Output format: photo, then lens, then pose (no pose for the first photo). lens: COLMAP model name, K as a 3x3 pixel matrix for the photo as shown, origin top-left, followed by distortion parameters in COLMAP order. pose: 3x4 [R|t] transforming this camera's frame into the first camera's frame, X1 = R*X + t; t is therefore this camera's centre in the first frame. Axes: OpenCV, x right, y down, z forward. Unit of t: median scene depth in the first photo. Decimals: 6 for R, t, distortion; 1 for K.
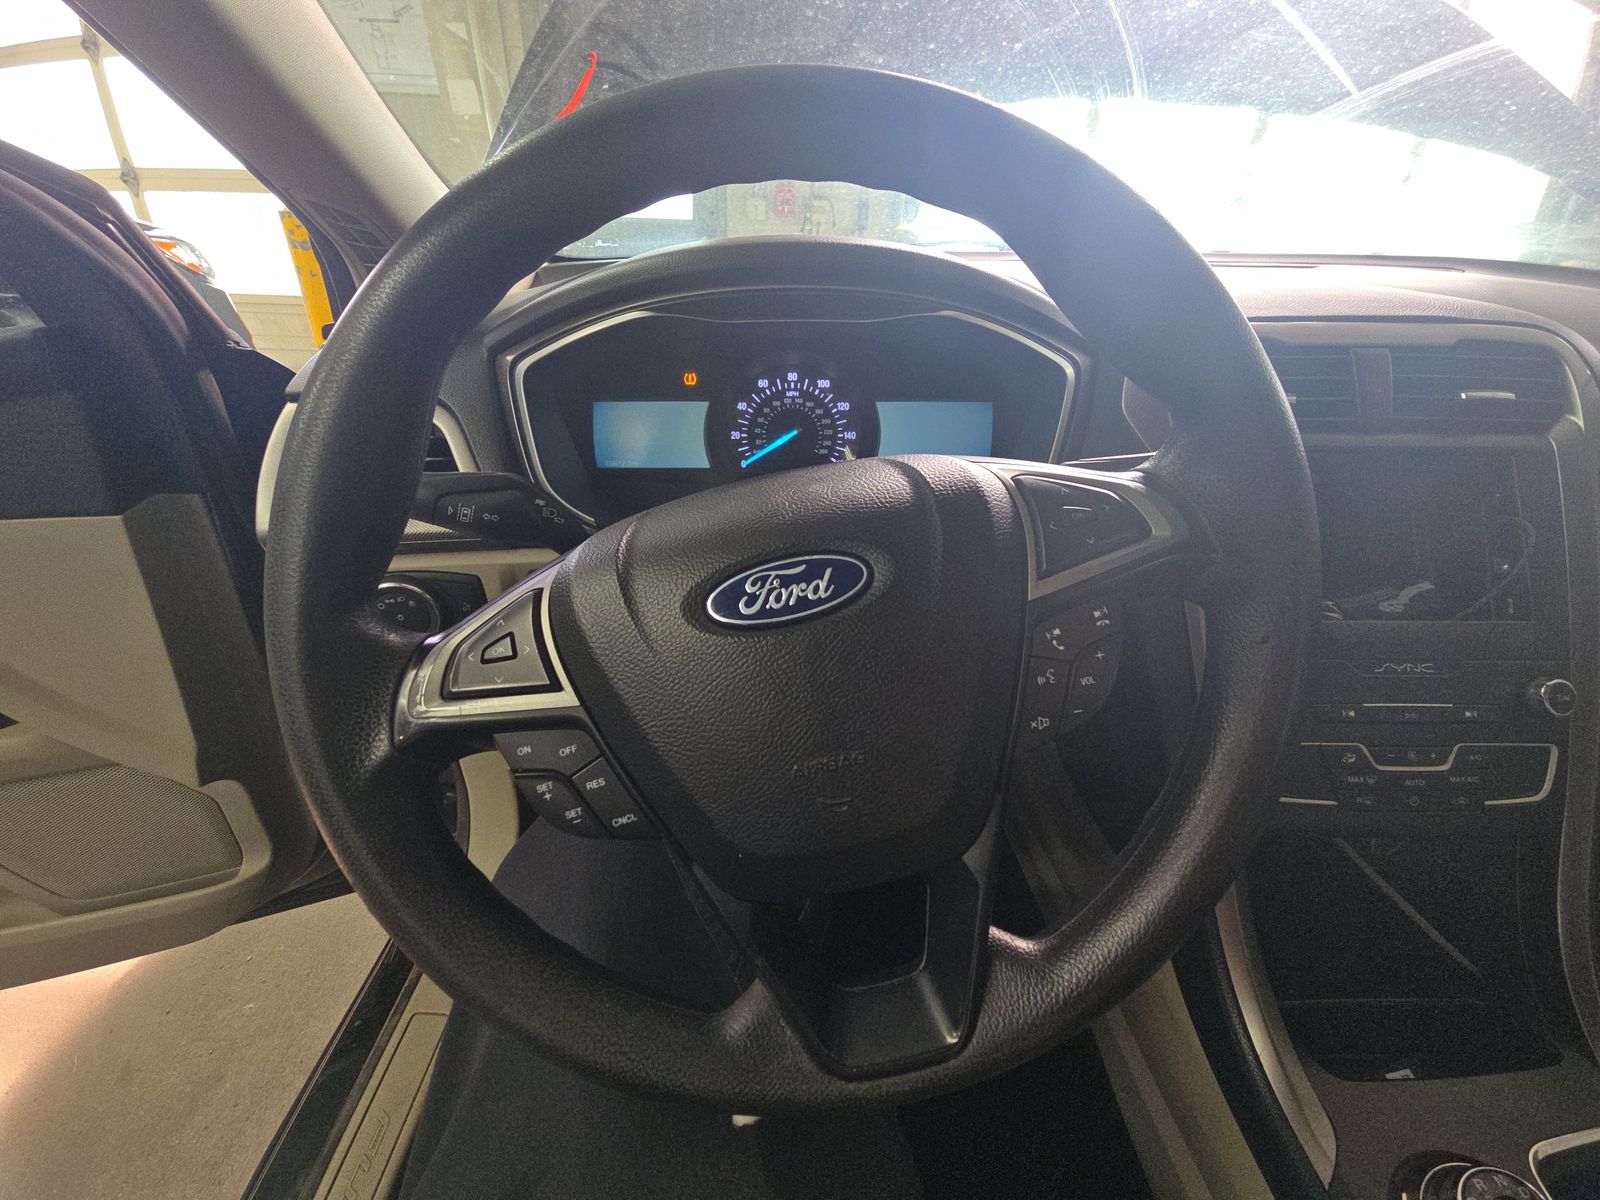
lens RADIAL K [[666.0, 0, 798.4], [0, 666.0, 604.6], [0, 0, 1]] dist [0.031871, -0.000203]
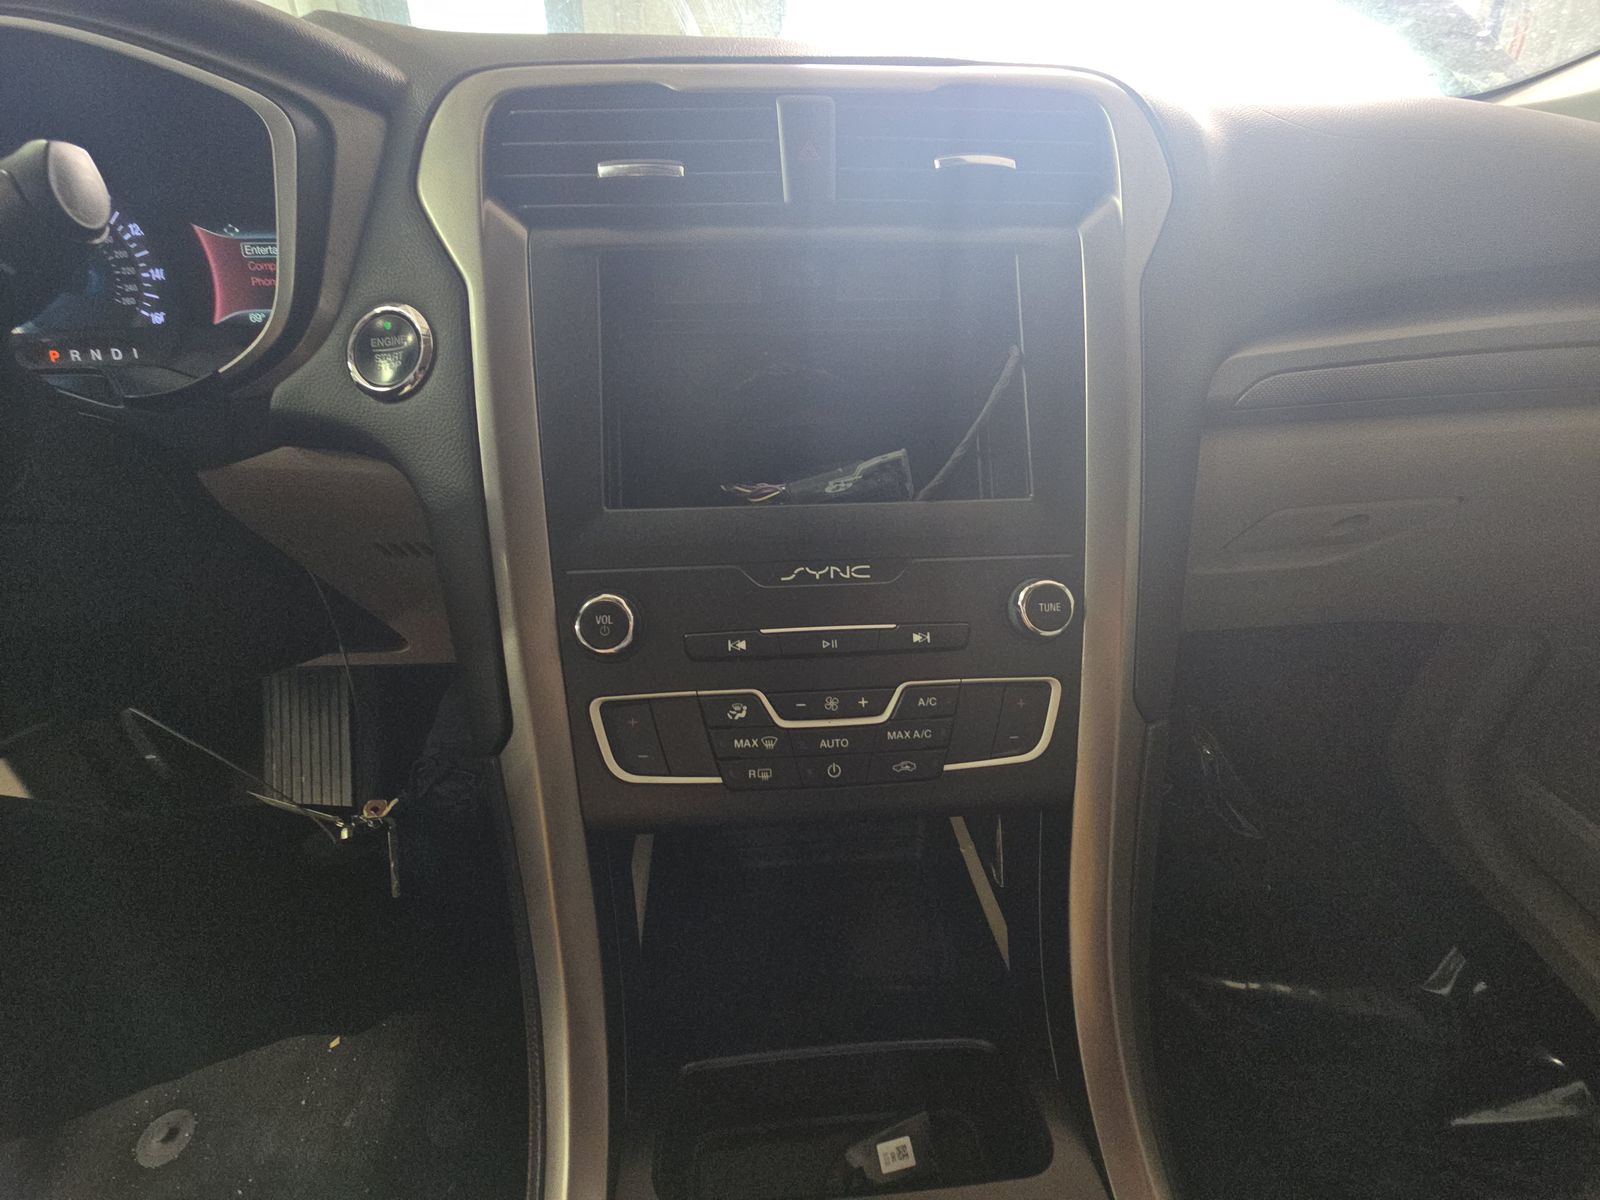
lens RADIAL K [[666.0, 0, 798.4], [0, 666.0, 604.6], [0, 0, 1]] dist [0.031871, -0.000203]
pose [[0.999230, -0.039099, -0.003361, 0.862874], [0.039188, 0.998687, 0.033008, 0.100881], [0.002066, -0.033114, 0.999449, 0.350156]]
